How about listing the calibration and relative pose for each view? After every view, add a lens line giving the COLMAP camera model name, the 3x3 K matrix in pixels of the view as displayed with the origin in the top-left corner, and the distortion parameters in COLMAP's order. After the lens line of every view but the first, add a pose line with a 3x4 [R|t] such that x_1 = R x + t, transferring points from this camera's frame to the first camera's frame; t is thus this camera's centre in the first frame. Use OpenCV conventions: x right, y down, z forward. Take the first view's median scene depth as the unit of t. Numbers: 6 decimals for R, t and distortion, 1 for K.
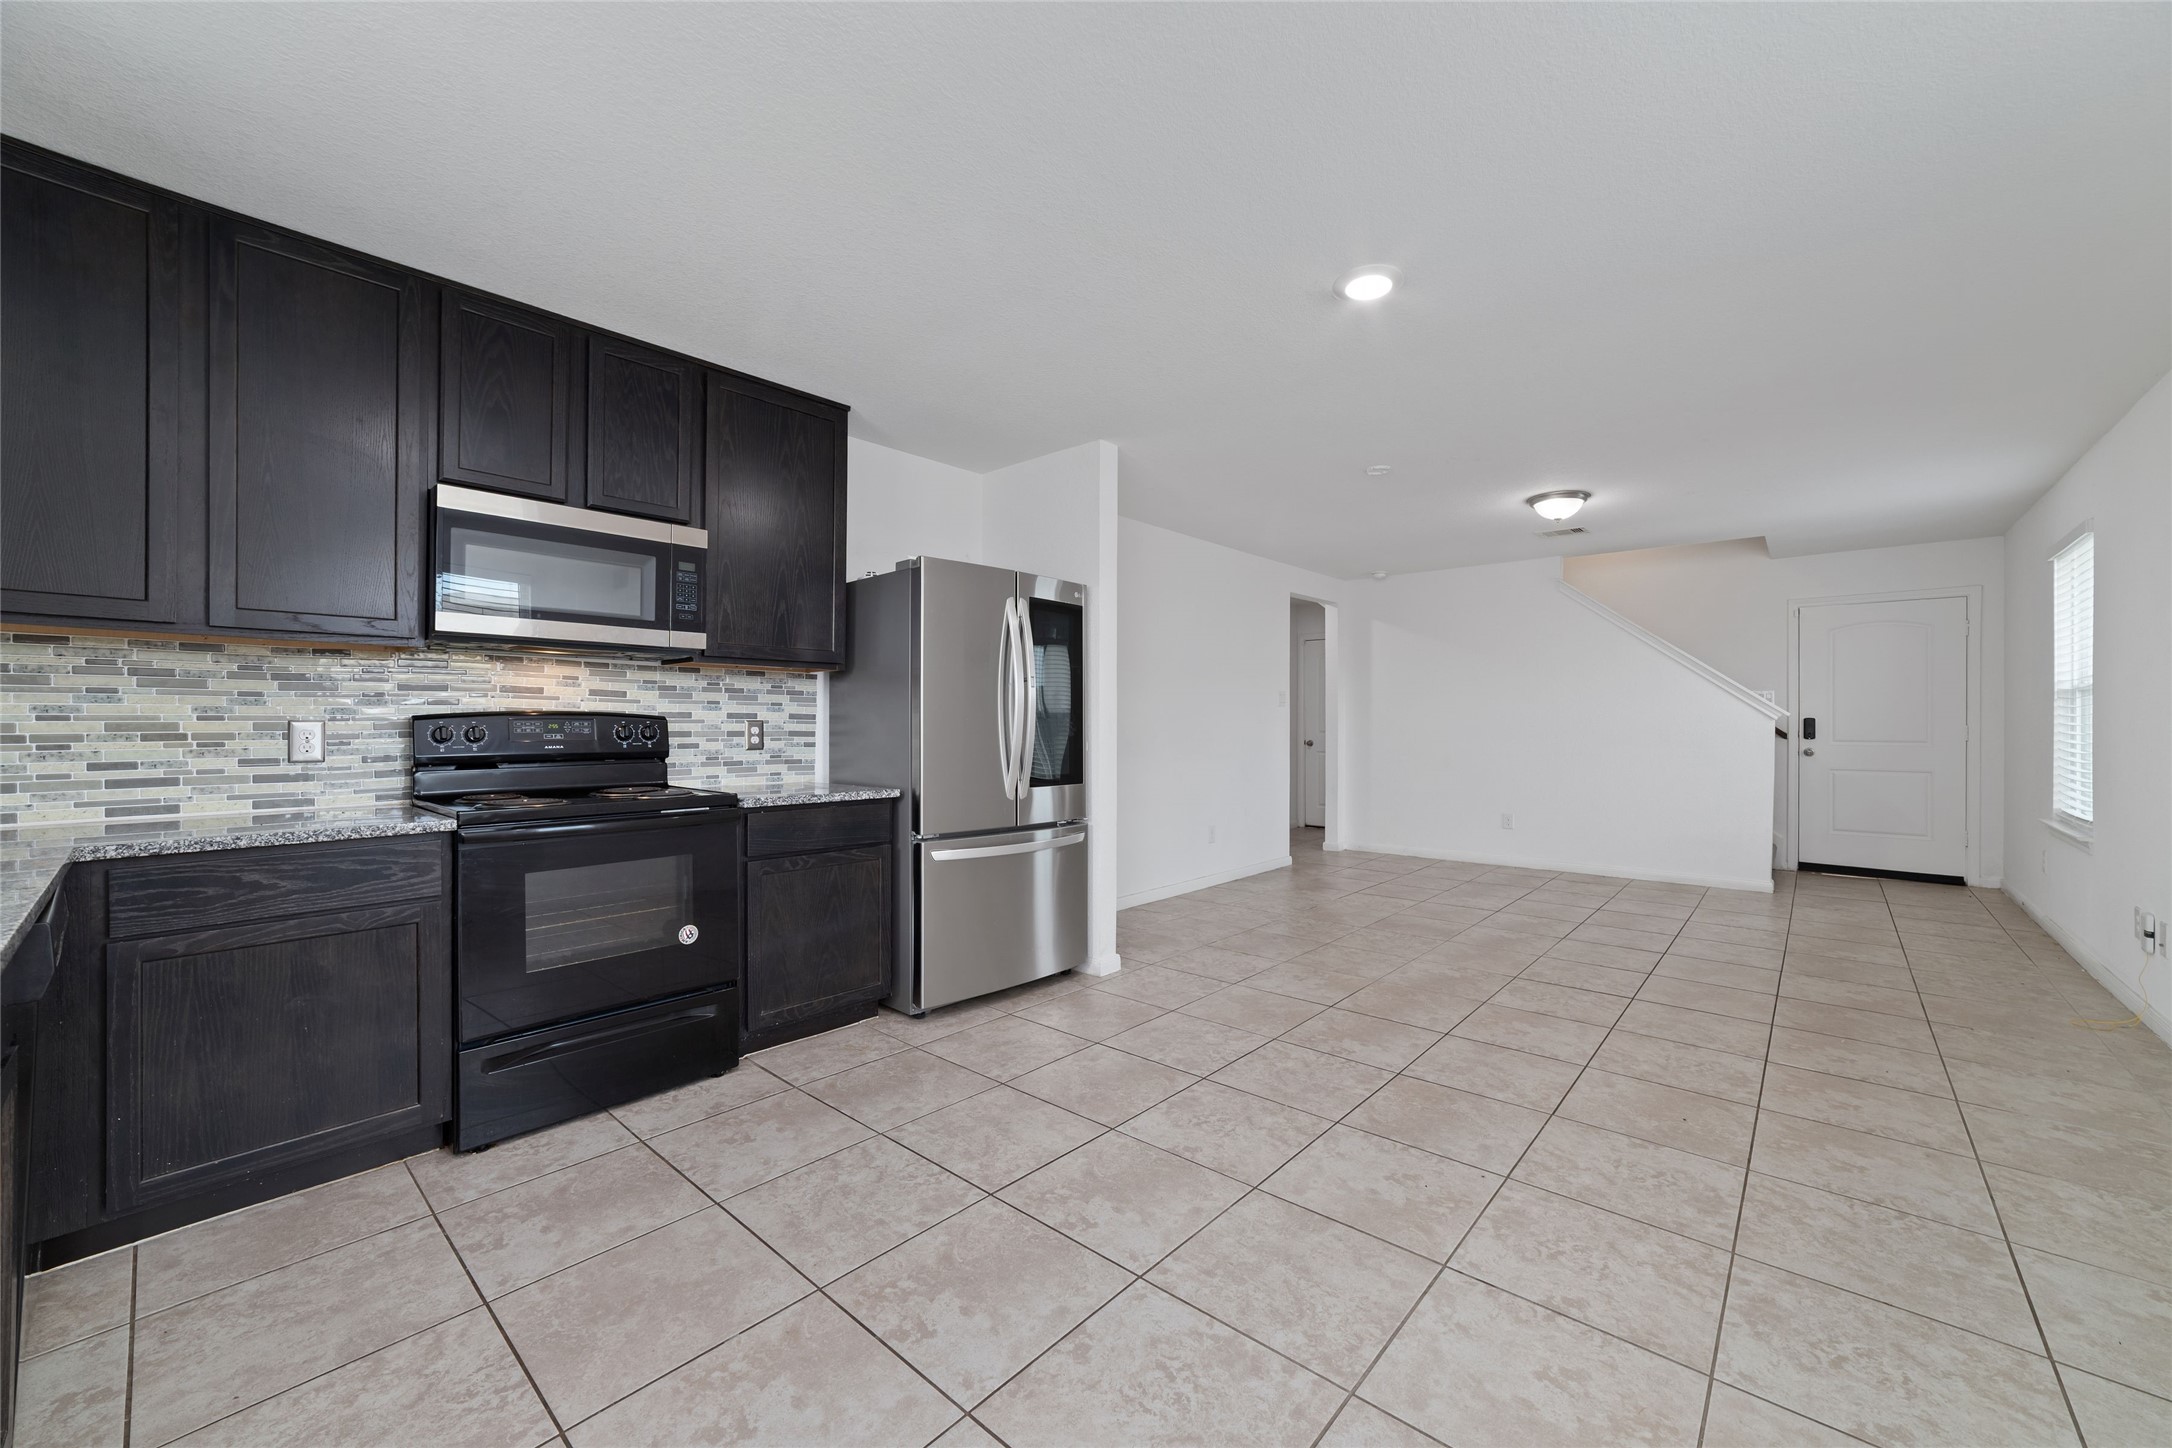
lens RADIAL K [[839.6, 0, 1087.2], [0, 839.6, 724.0], [0, 0, 1]] dist [-0.004367, -0.000476]
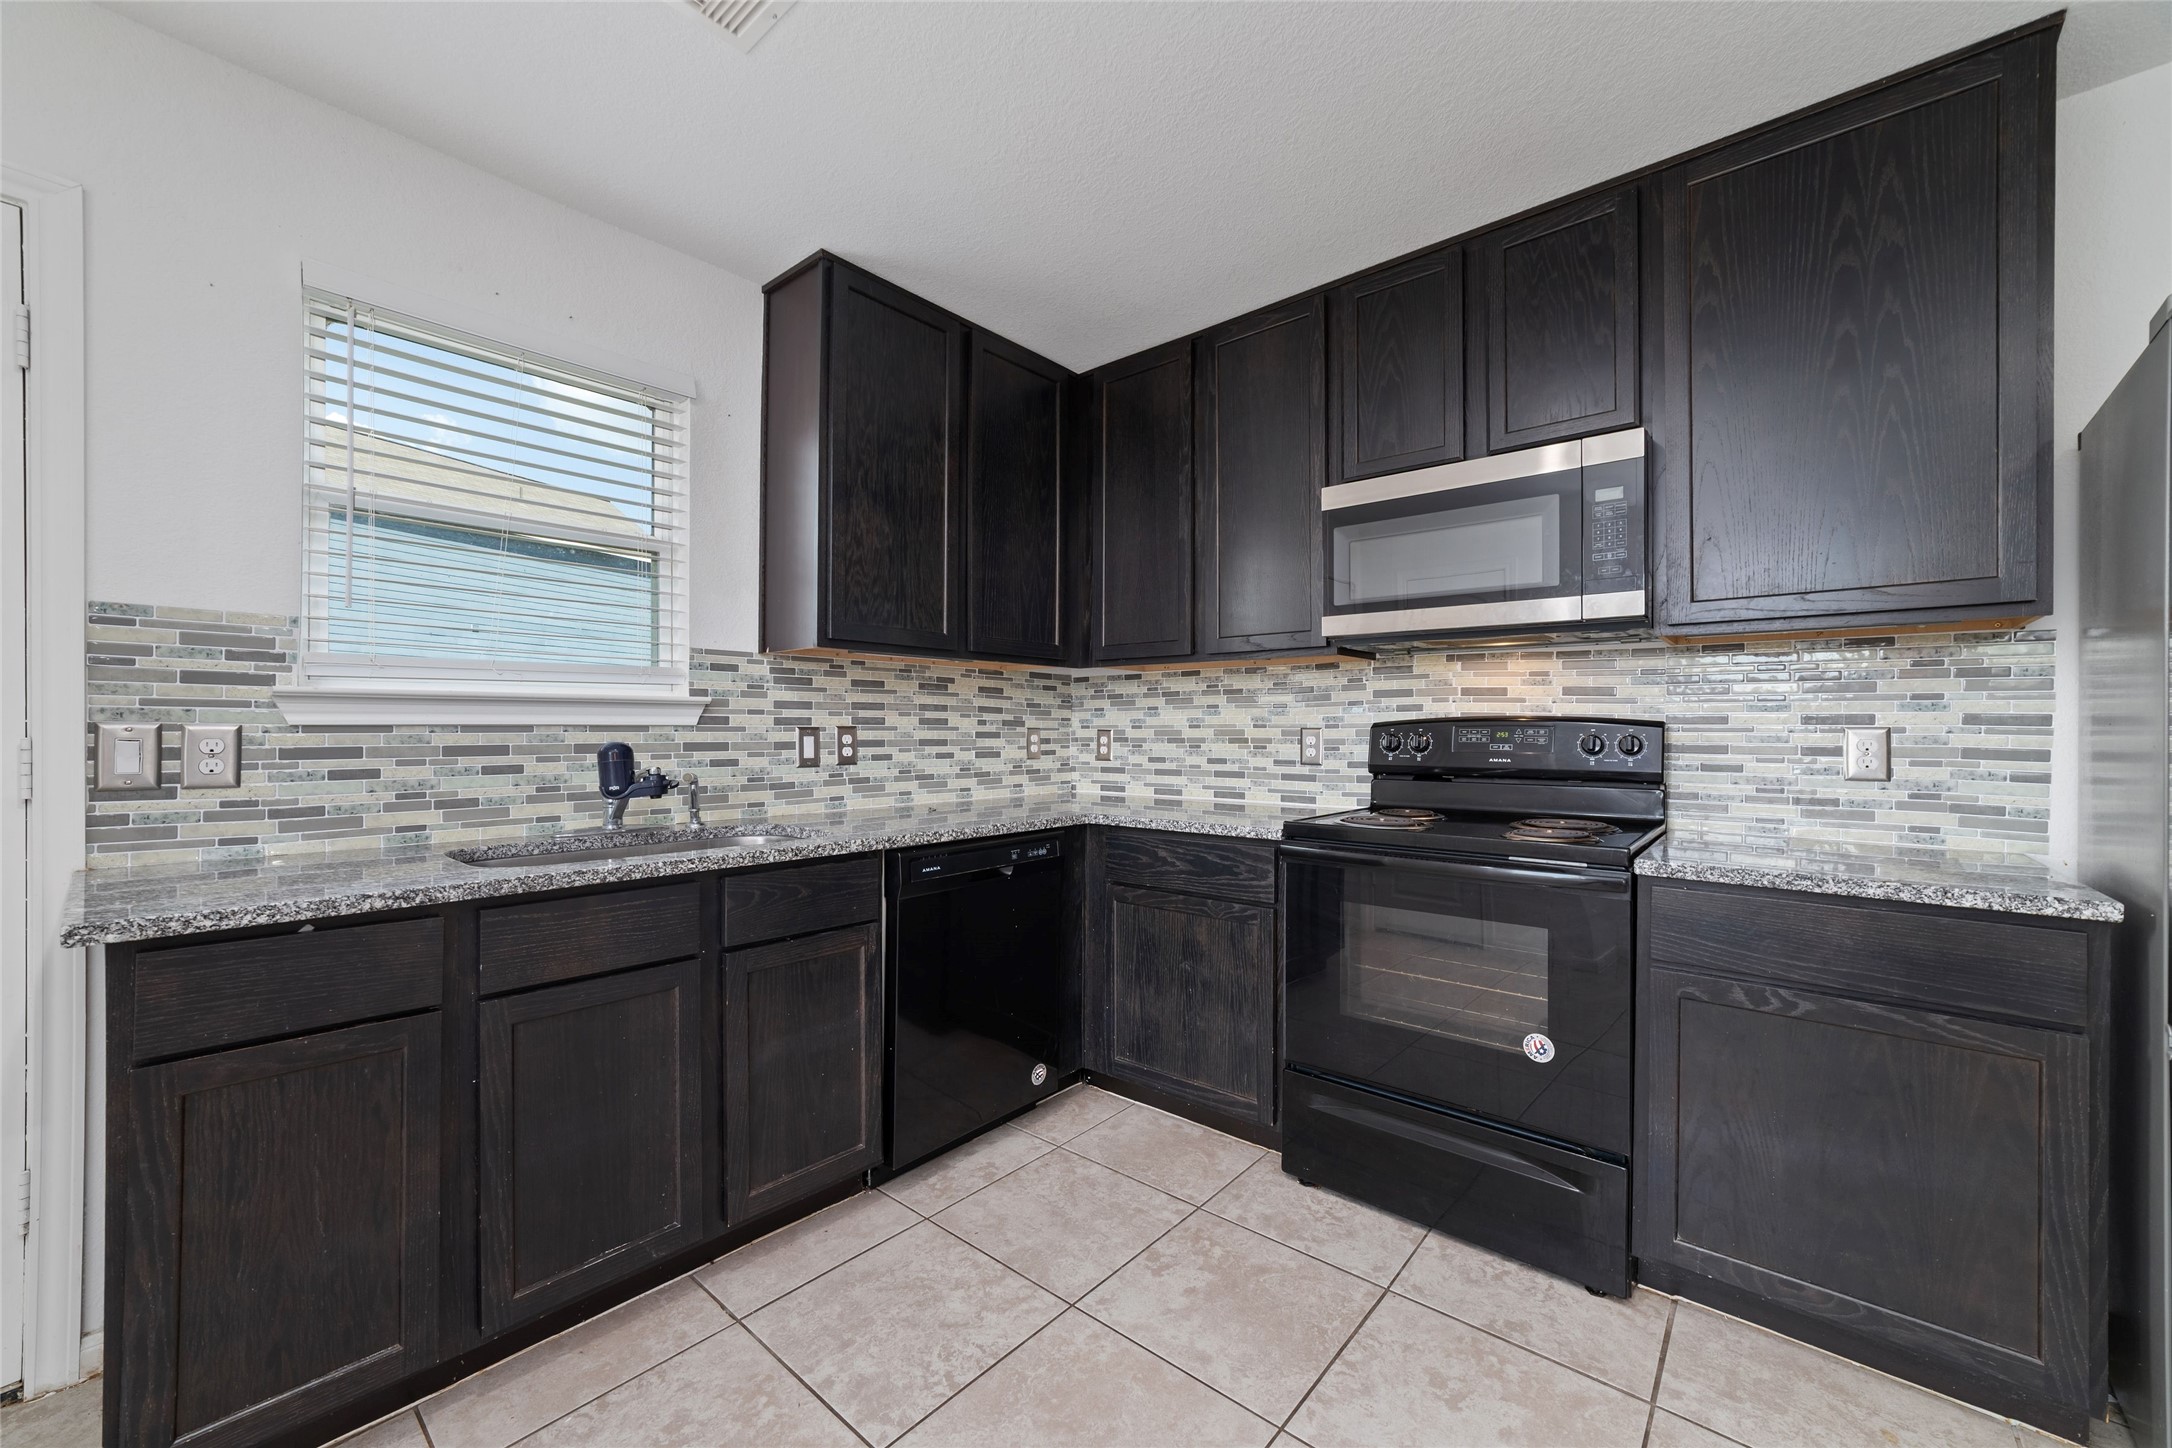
lens RADIAL K [[839.6, 0, 1088.5], [0, 839.6, 725.0], [0, 0, 1]] dist [-0.004367, -0.000476]
pose [[0.021893, -0.003842, -0.999753, 0.208269], [-0.003599, 0.999986, -0.003922, -0.002718], [0.999754, 0.003684, 0.021879, 0.700287]]
